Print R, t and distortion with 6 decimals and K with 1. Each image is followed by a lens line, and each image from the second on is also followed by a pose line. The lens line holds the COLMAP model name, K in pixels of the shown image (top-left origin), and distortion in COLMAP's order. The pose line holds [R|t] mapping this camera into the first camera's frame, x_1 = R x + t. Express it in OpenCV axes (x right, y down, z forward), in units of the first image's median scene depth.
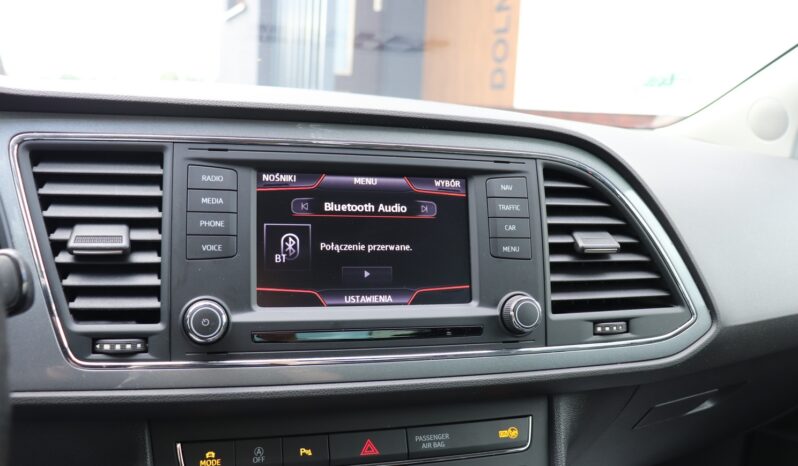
lens RADIAL K [[664.0, 0, 399.0], [0, 664.0, 233.0], [0, 0, 1]] dist [-0.188163, 0.160166]
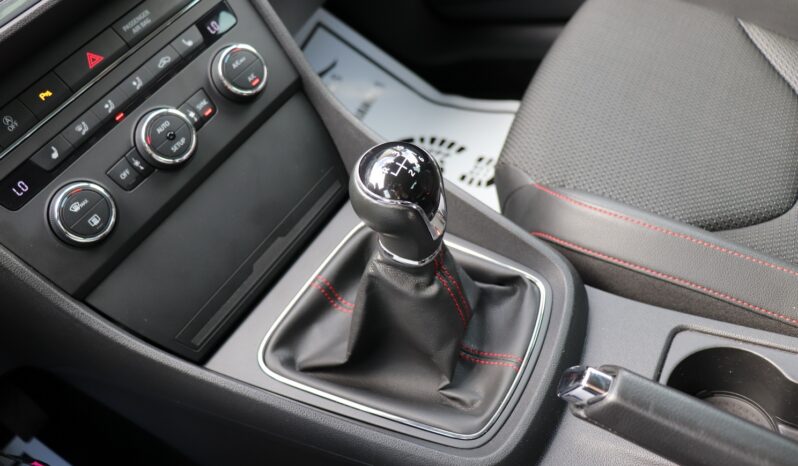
lens RADIAL K [[664.0, 0, 399.0], [0, 664.0, 233.0], [0, 0, 1]] dist [-0.188163, 0.160166]
pose [[0.742989, -0.634981, 0.211579, -0.077422], [0.441208, 0.702376, 0.558573, 0.175358], [-0.503291, -0.321663, 0.802017, -0.188715]]
